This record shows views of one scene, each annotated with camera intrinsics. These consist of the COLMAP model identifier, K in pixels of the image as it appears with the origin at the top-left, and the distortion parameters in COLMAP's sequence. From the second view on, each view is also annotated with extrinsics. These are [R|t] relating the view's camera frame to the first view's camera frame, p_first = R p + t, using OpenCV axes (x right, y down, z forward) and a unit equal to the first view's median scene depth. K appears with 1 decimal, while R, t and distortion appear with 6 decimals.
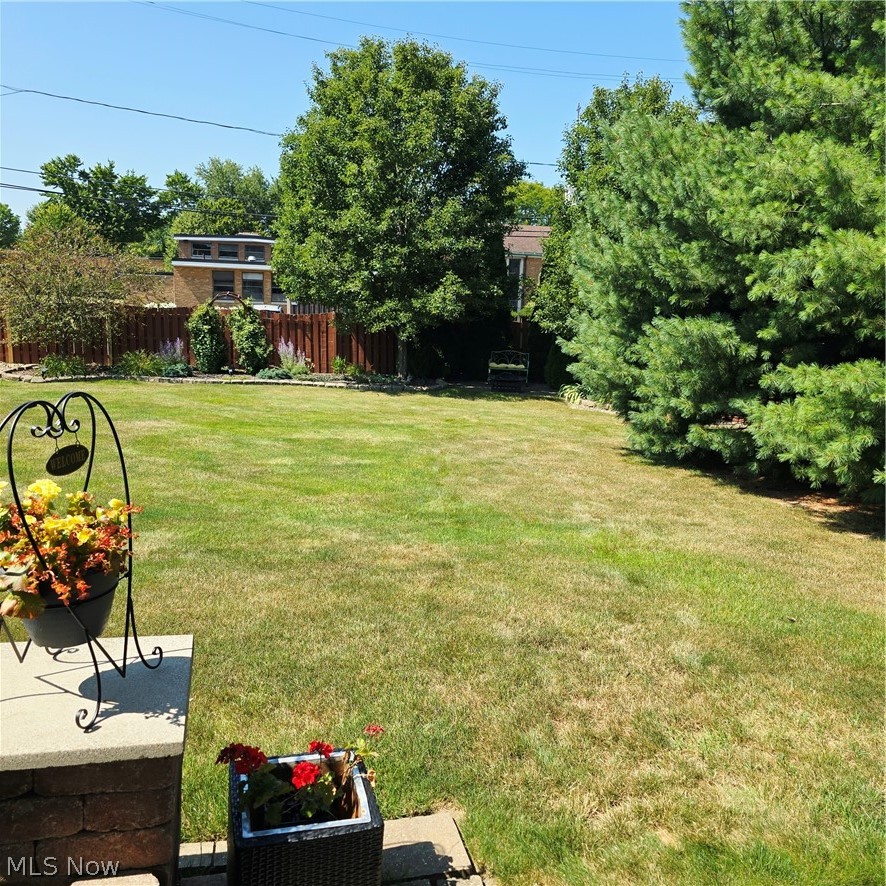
lens RADIAL K [[786.6, 0, 443.8], [0, 786.6, 437.9], [0, 0, 1]] dist [0.069745, -0.048201]
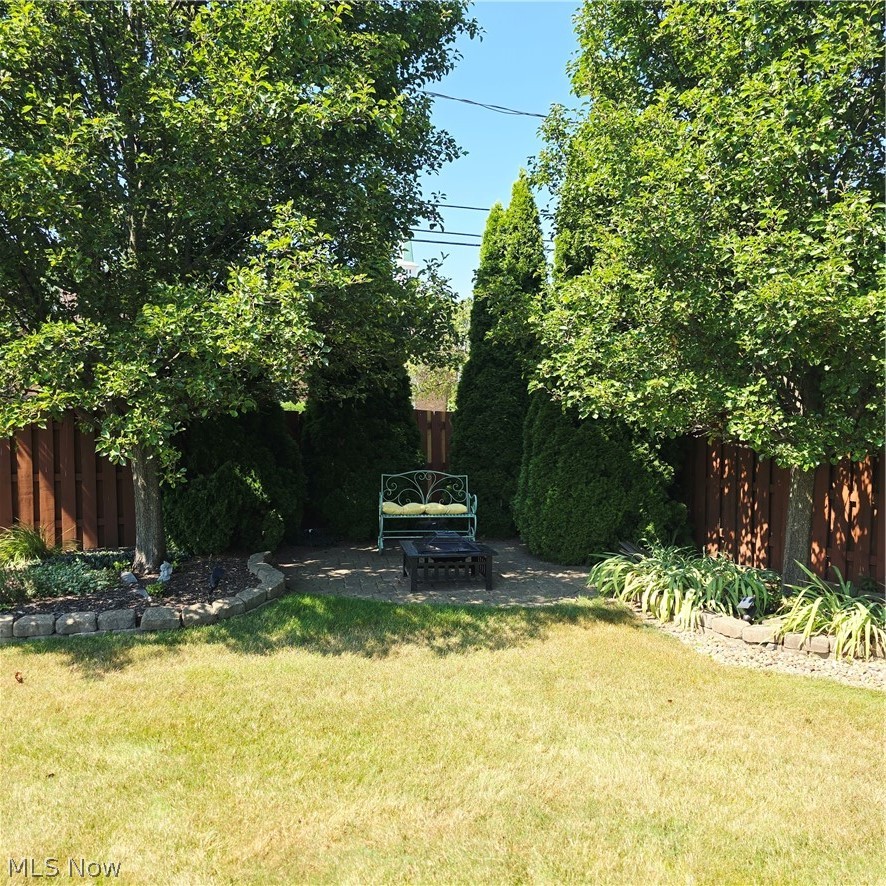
lens RADIAL K [[786.6, 0, 445.3], [0, 786.6, 436.3], [0, 0, 1]] dist [0.069745, -0.048201]
pose [[0.970483, -0.040336, 0.237771, -0.006643], [0.072962, 0.988818, -0.130056, -0.082063], [-0.229867, 0.143566, 0.962575, 0.654719]]
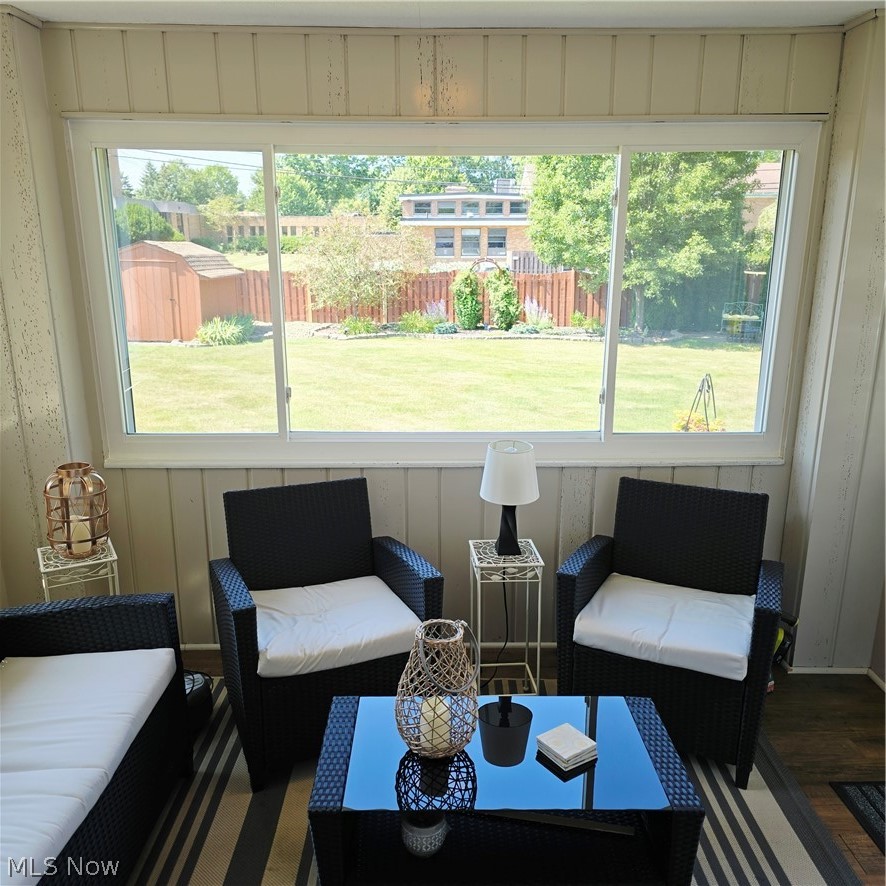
lens RADIAL K [[786.6, 0, 446.1], [0, 786.6, 447.1], [0, 0, 1]] dist [0.069745, -0.048201]
pose [[0.974199, 0.019937, -0.224808, -0.067178], [-0.001733, 0.996722, 0.080881, -0.003097], [0.225684, -0.078405, 0.971040, -0.149095]]
